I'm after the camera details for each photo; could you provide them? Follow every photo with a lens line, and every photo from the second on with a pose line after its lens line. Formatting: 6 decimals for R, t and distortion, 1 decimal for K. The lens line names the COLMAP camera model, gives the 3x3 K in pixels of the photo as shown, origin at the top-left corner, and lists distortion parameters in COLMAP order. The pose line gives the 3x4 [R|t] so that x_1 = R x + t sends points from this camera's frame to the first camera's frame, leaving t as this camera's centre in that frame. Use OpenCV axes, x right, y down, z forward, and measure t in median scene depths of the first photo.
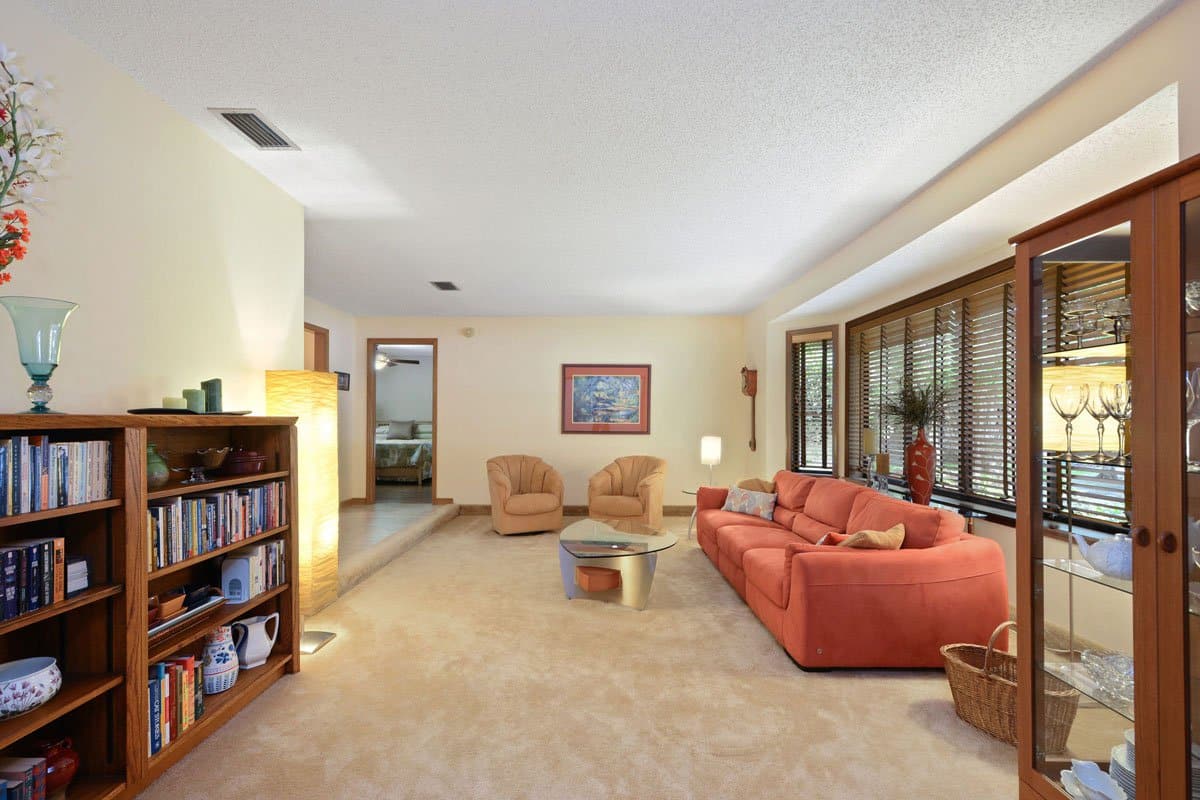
lens RADIAL K [[534.5, 0, 607.8], [0, 534.5, 417.8], [0, 0, 1]] dist [0.004287, -0.001978]
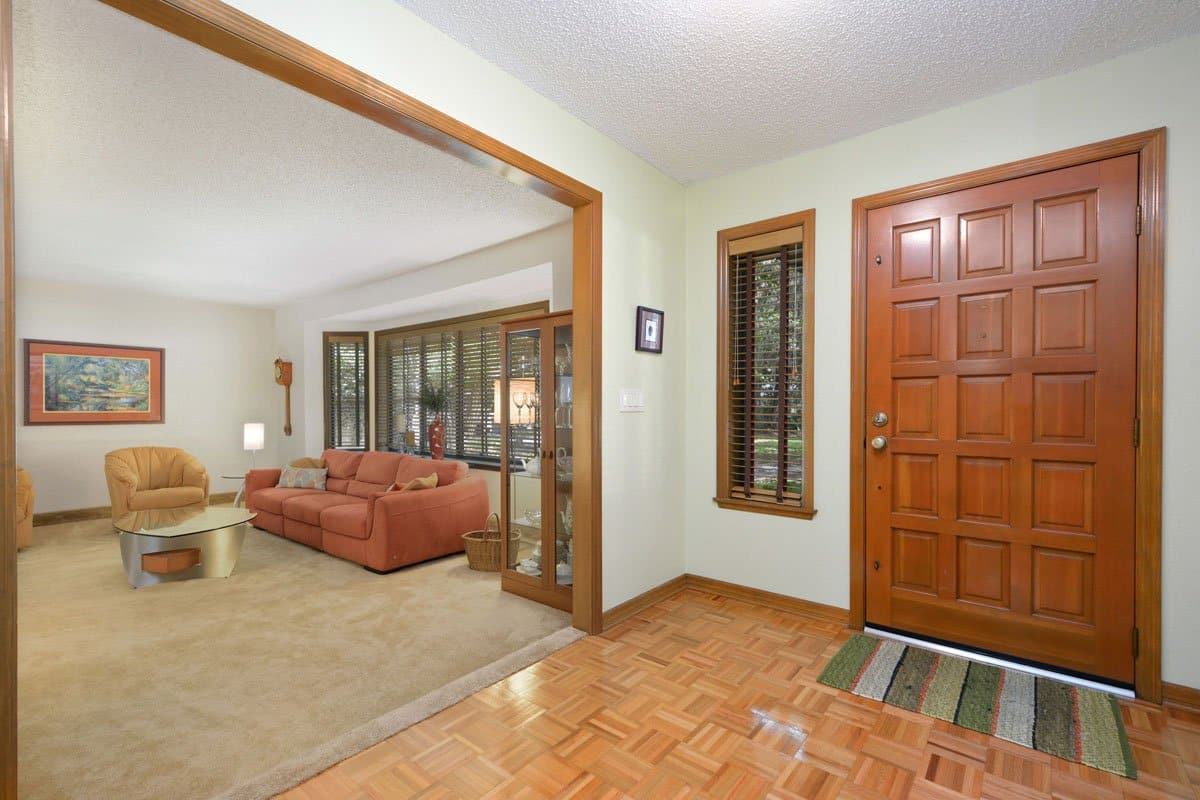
lens RADIAL K [[534.5, 0, 597.0], [0, 534.5, 405.2], [0, 0, 1]] dist [0.004287, -0.001978]
pose [[0.620863, -0.000790, 0.783918, -0.326854], [-0.001292, 0.999997, 0.002031, -0.006766], [-0.783918, -0.002274, 0.620860, -0.303181]]
